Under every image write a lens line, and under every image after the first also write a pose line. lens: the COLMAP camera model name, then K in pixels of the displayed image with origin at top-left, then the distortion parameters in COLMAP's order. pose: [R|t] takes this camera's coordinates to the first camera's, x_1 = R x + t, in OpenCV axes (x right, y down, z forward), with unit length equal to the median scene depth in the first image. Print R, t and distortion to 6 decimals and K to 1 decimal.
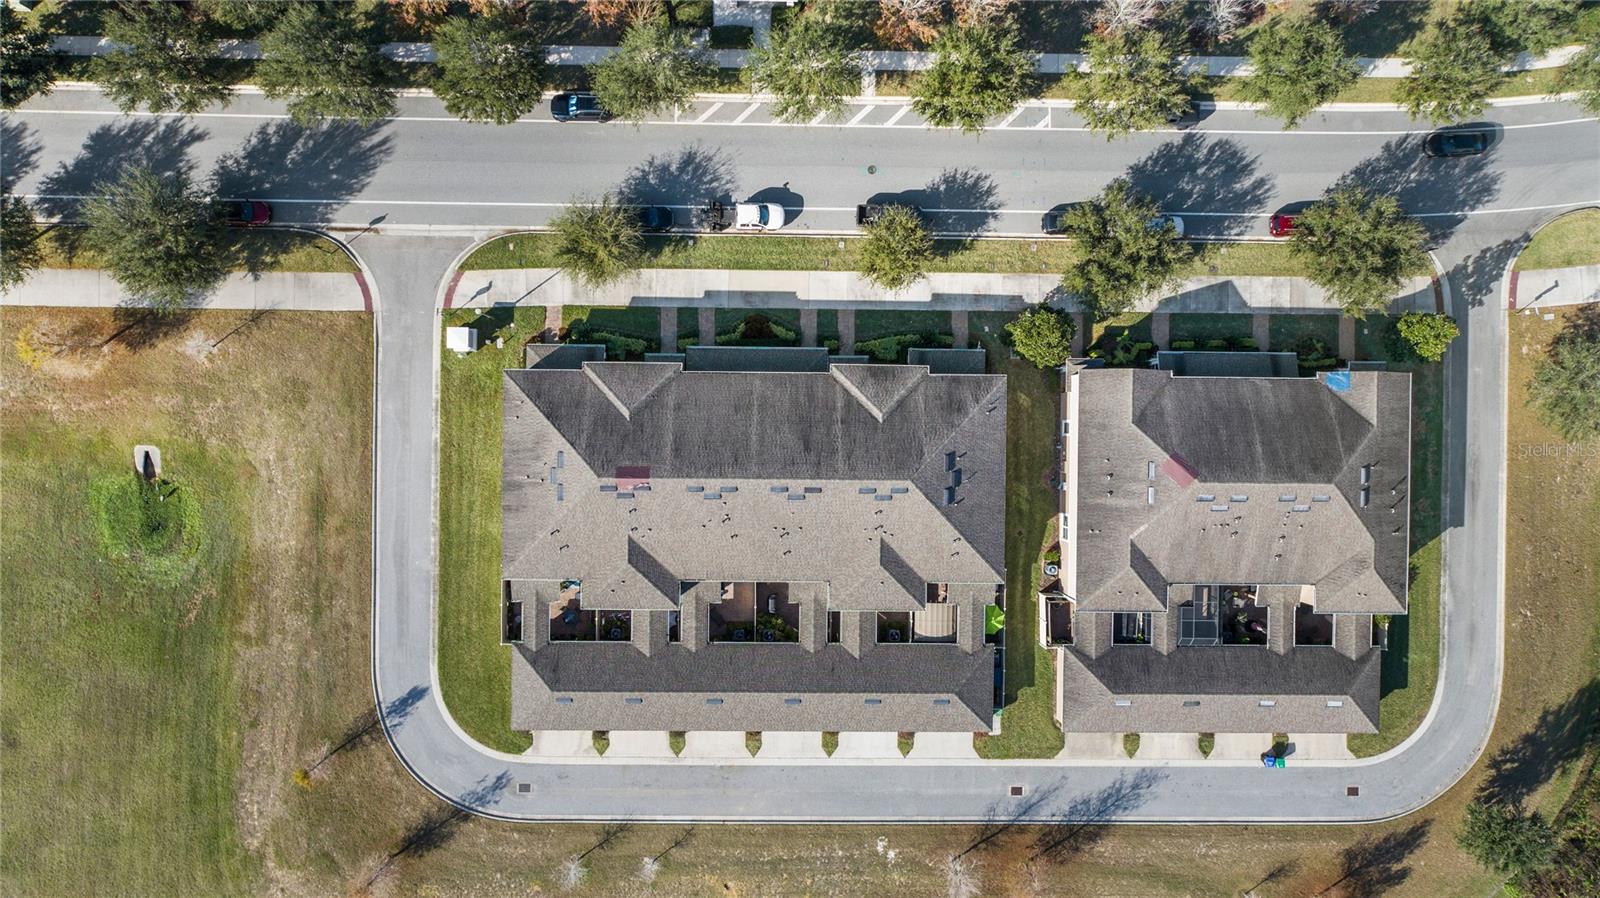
lens RADIAL K [[1076.6, 0, 795.0], [0, 1076.6, 436.0], [0, 0, 1]] dist [0.001057, 0.006186]
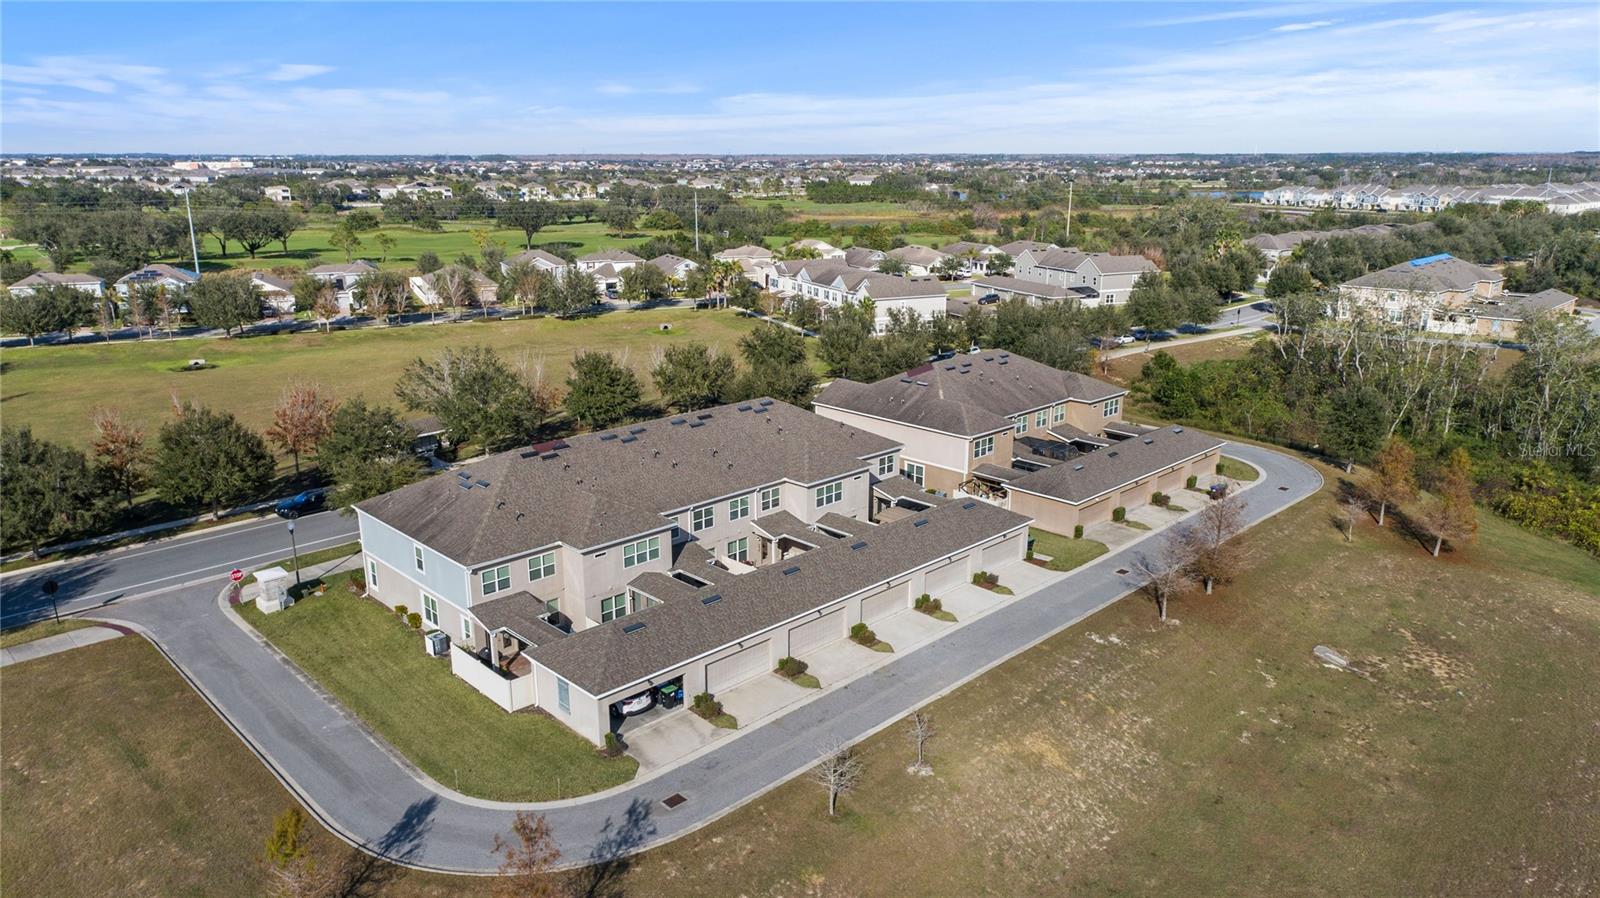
lens RADIAL K [[1076.6, 0, 802.0], [0, 1076.6, 453.0], [0, 0, 1]] dist [0.001057, 0.006186]
pose [[0.706180, -0.212912, 0.675262, -0.556695], [0.707600, 0.178878, -0.683597, 0.741357], [0.024756, 0.960558, 0.276977, 0.677070]]
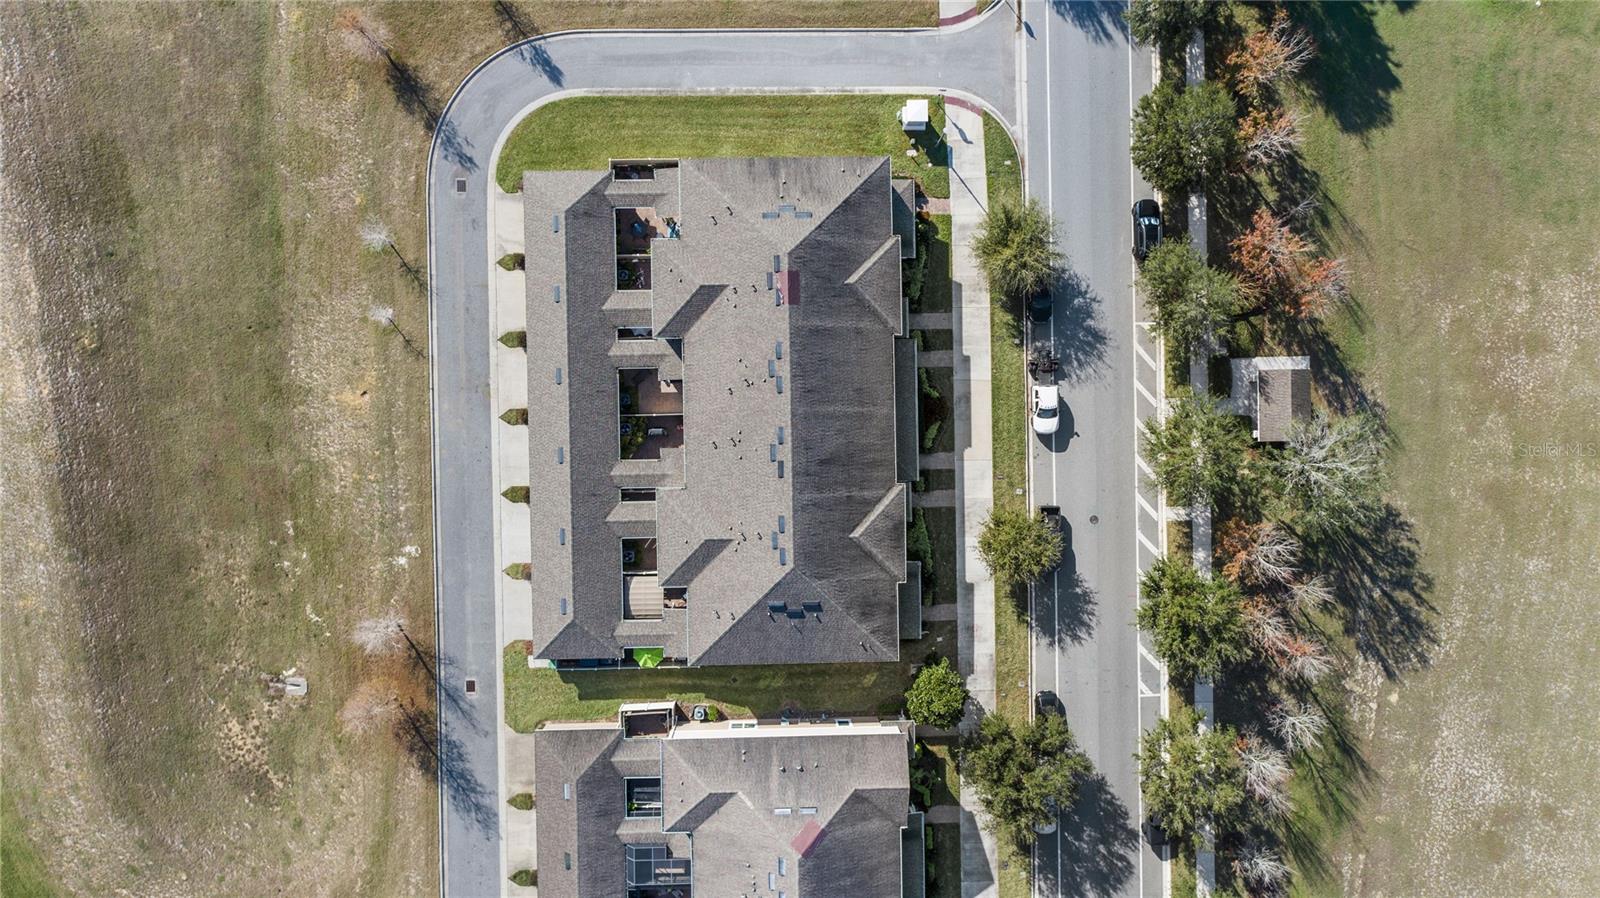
lens RADIAL K [[1076.6, 0, 799.8], [0, 1076.6, 444.0], [0, 0, 1]] dist [0.001057, 0.006186]
pose [[0.027374, 0.999586, -0.008876, 0.002265], [-0.998922, 0.027020, -0.037756, 0.062819], [-0.037500, 0.009900, 0.999248, 0.006744]]
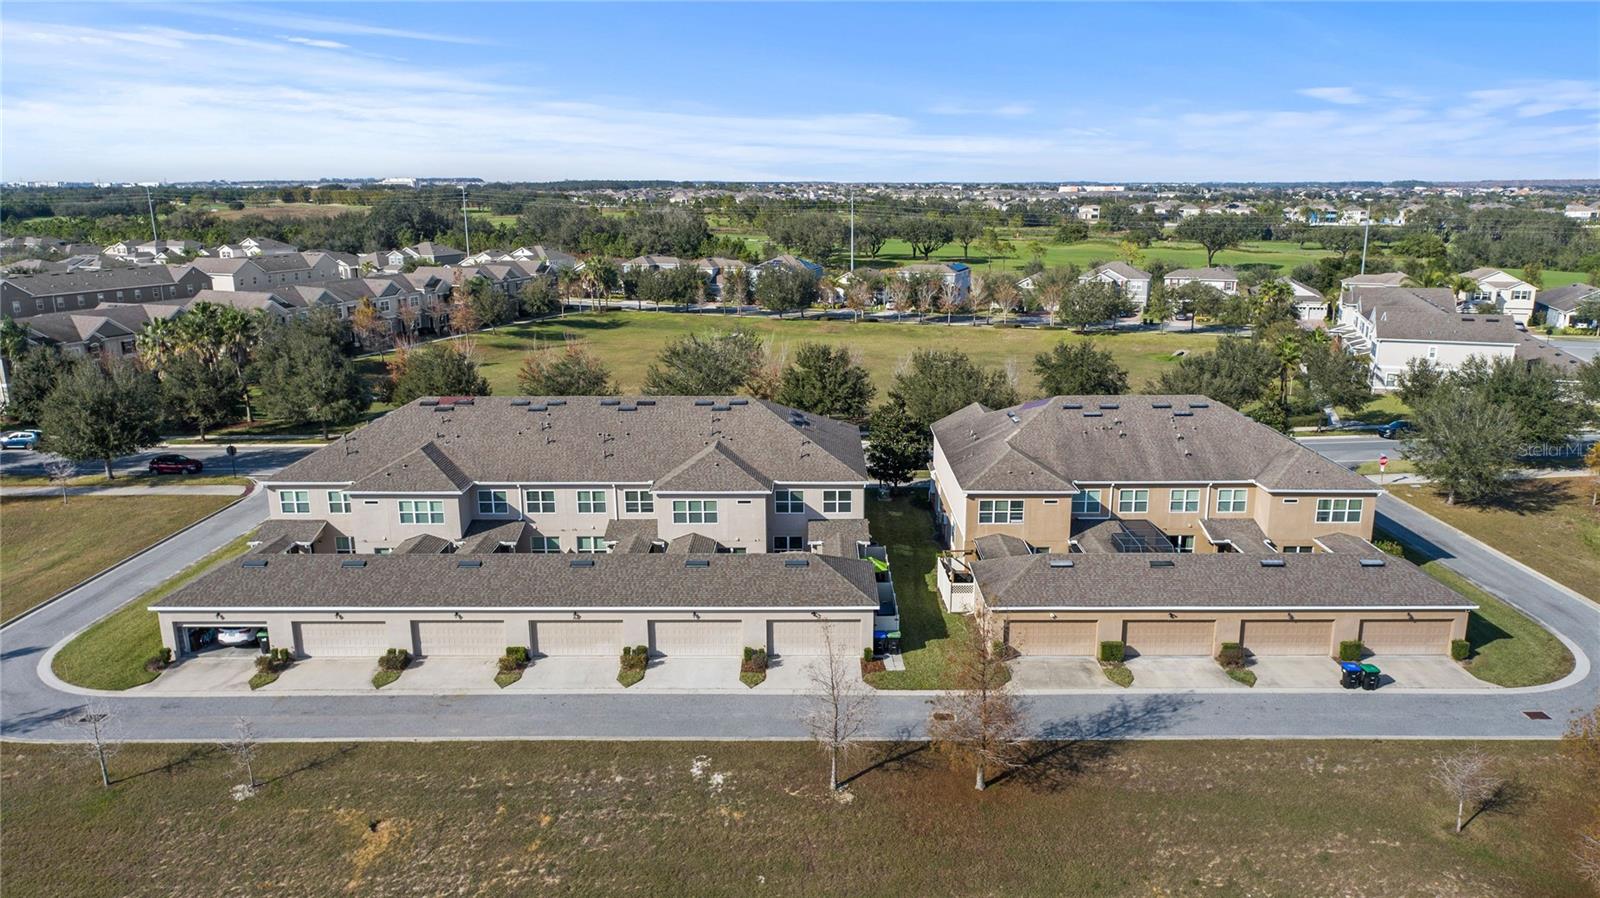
lens RADIAL K [[1076.6, 0, 809.3], [0, 1076.6, 448.7], [0, 0, 1]] dist [0.001057, 0.006186]
pose [[0.999618, -0.027553, 0.002106, 0.140185], [0.008366, 0.229102, -0.973367, 0.876107], [0.026336, 0.973012, 0.229245, 0.745598]]
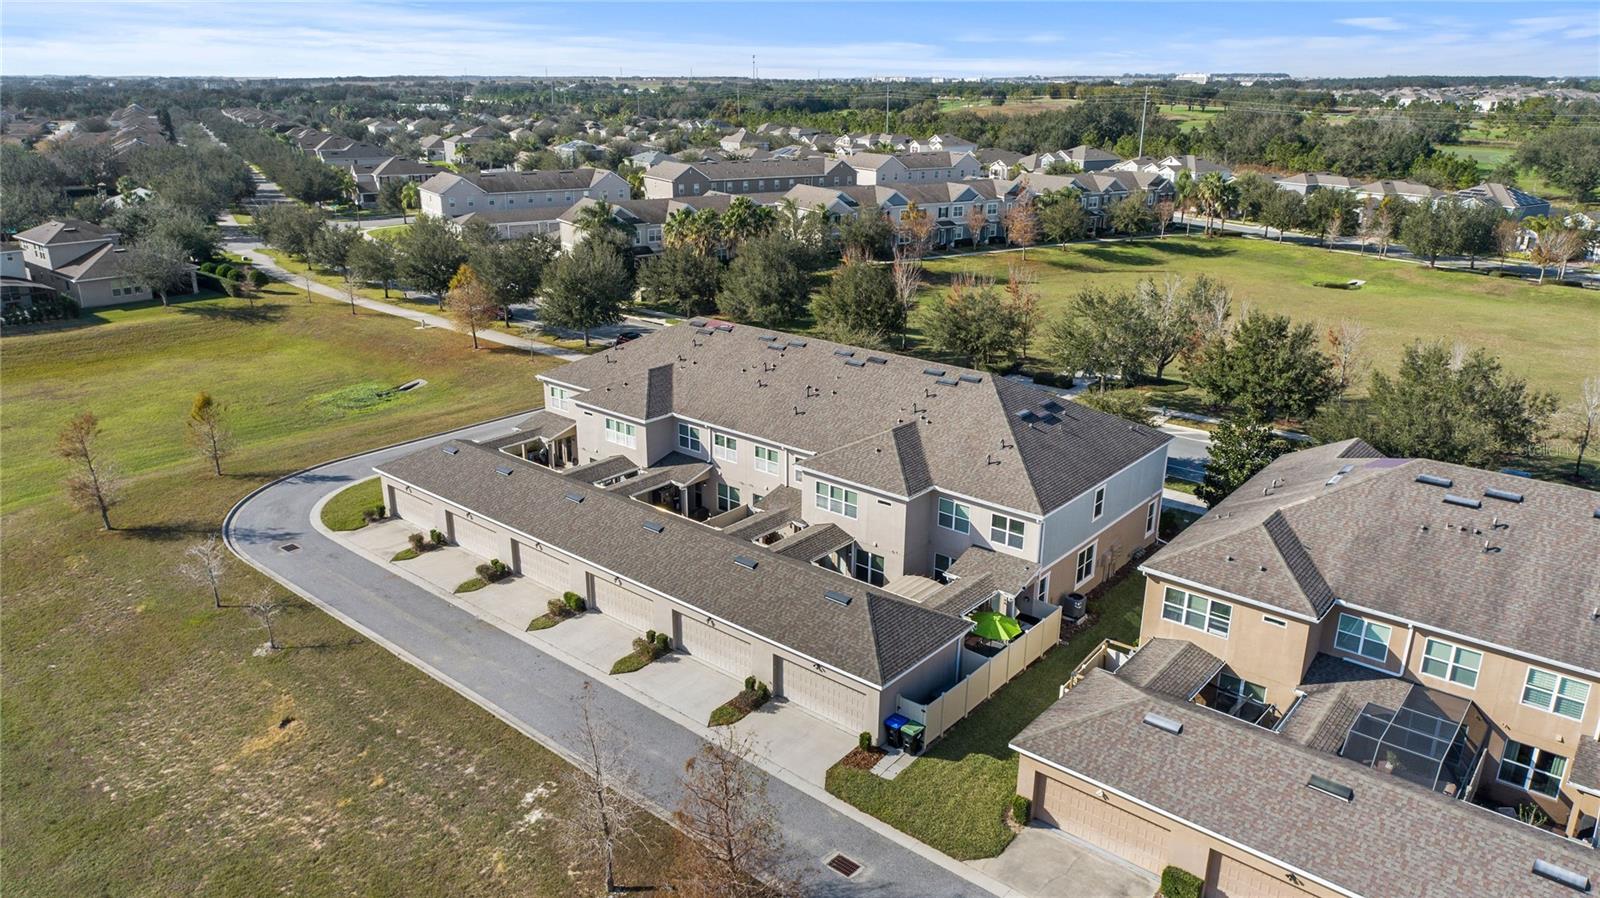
lens RADIAL K [[1076.6, 0, 786.7], [0, 1076.6, 441.4], [0, 0, 1]] dist [0.001057, 0.006186]
pose [[0.764211, 0.184537, -0.618003, 0.426354], [-0.644895, 0.232815, -0.727947, 0.623948], [0.009547, 0.954852, 0.296927, 0.737422]]
